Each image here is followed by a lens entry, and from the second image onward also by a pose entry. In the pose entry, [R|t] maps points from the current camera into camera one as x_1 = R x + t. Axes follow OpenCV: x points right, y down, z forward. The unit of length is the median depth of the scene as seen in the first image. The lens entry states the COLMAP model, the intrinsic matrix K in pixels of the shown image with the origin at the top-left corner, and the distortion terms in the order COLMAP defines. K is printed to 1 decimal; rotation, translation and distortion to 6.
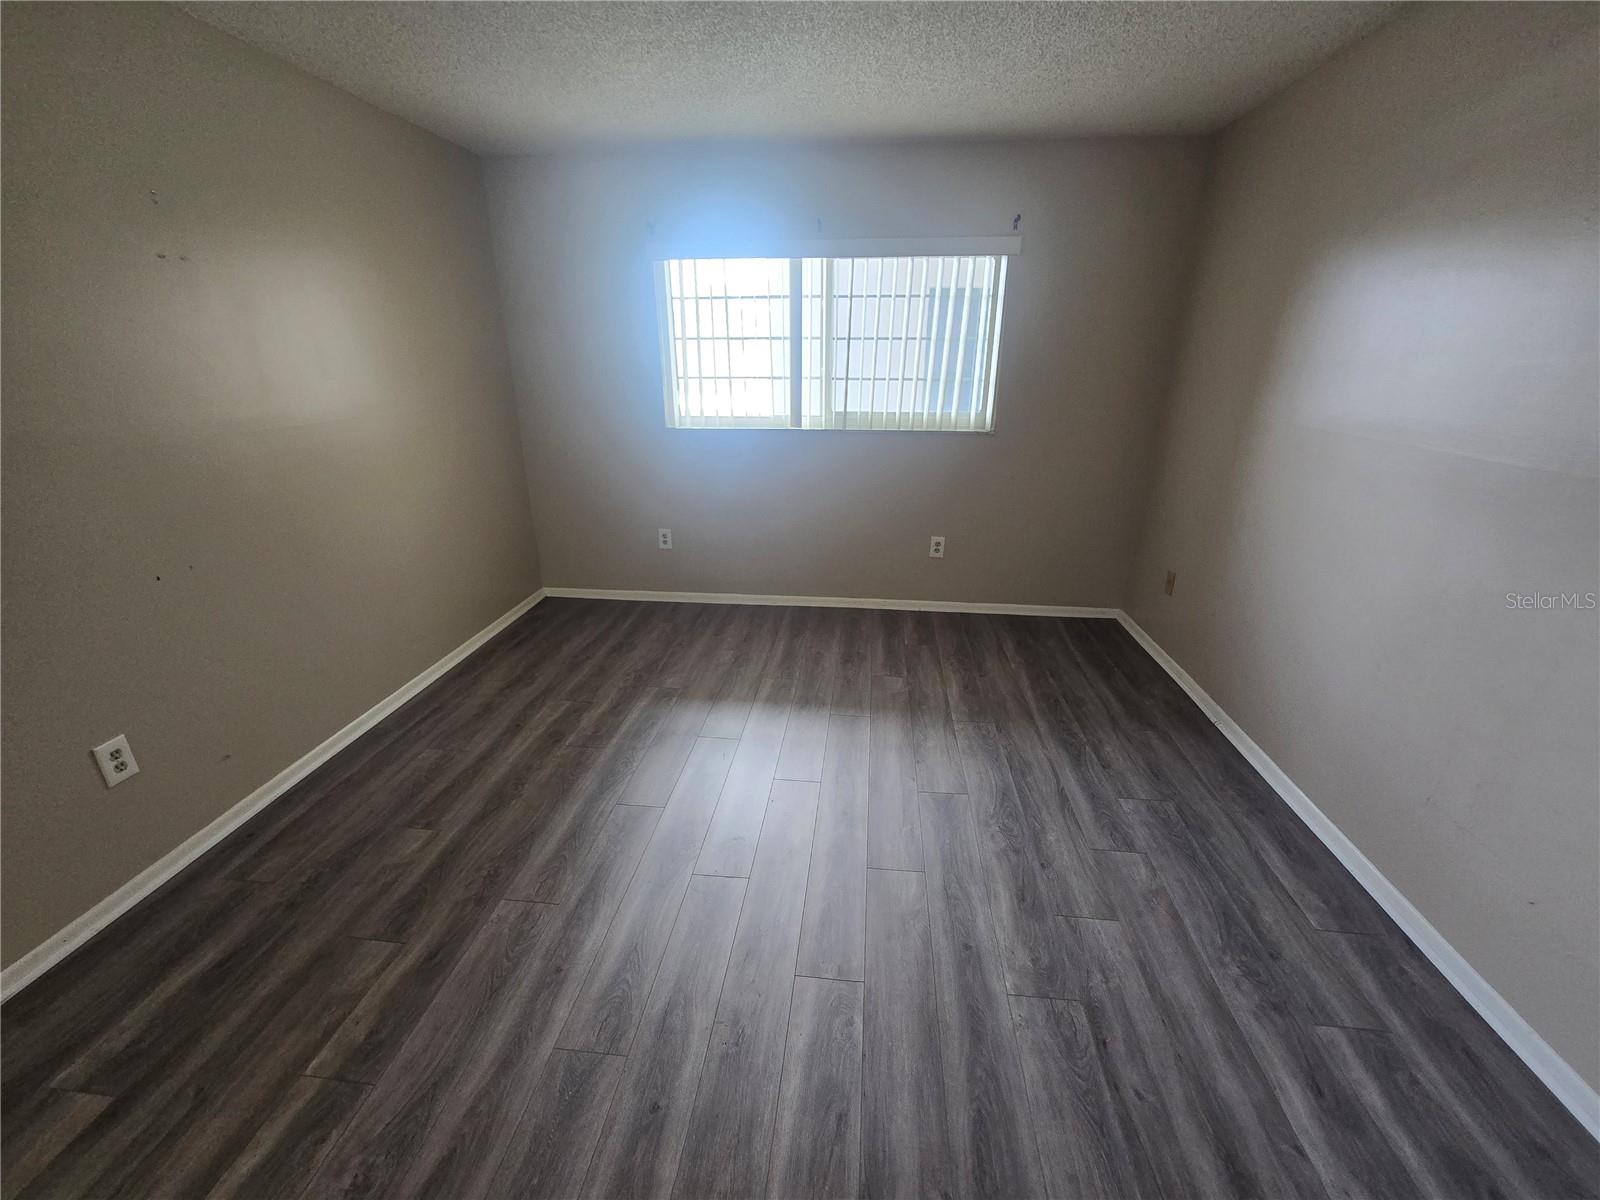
lens RADIAL K [[659.7, 0, 797.2], [0, 659.7, 603.8], [0, 0, 1]] dist [-0.008129, 0.002327]
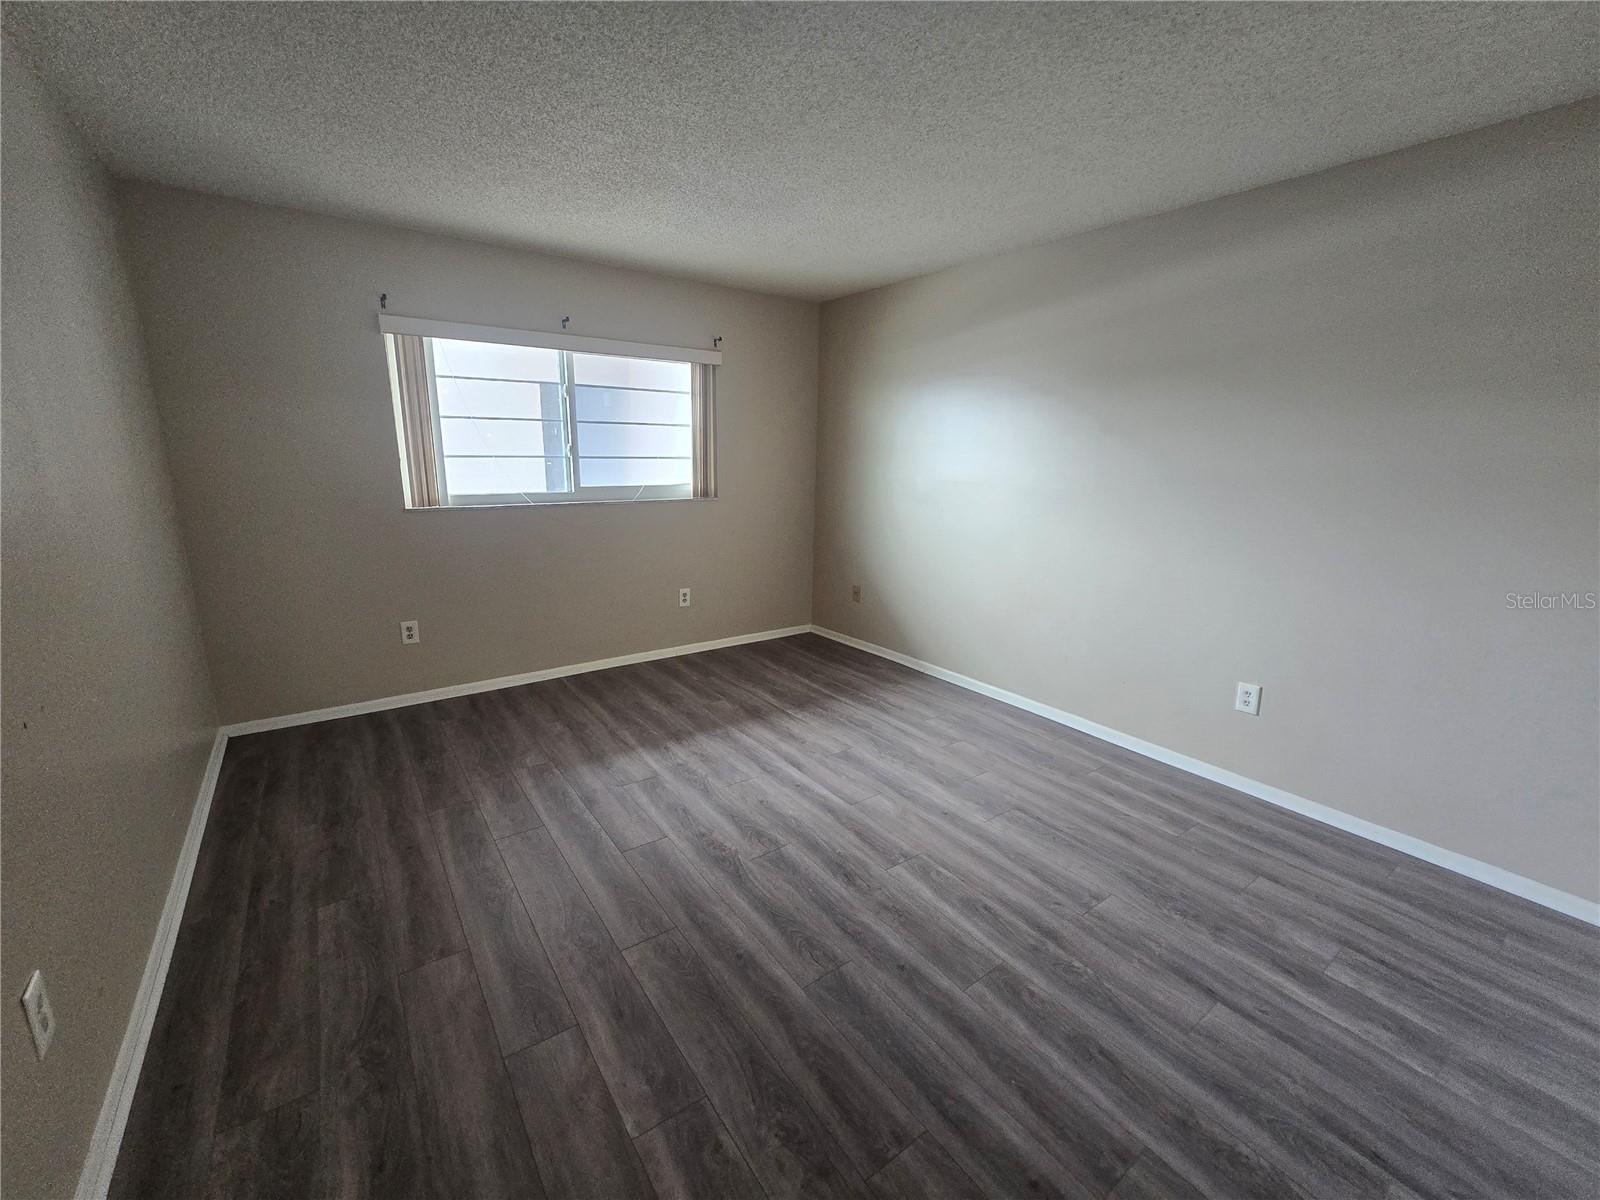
lens RADIAL K [[659.7, 0, 797.2], [0, 659.7, 603.8], [0, 0, 1]] dist [-0.008129, 0.002327]
pose [[0.743206, -0.141236, 0.653986, -0.497212], [0.226670, 0.972813, -0.047503, 0.030694], [-0.629497, 0.183543, 0.755014, -0.001494]]
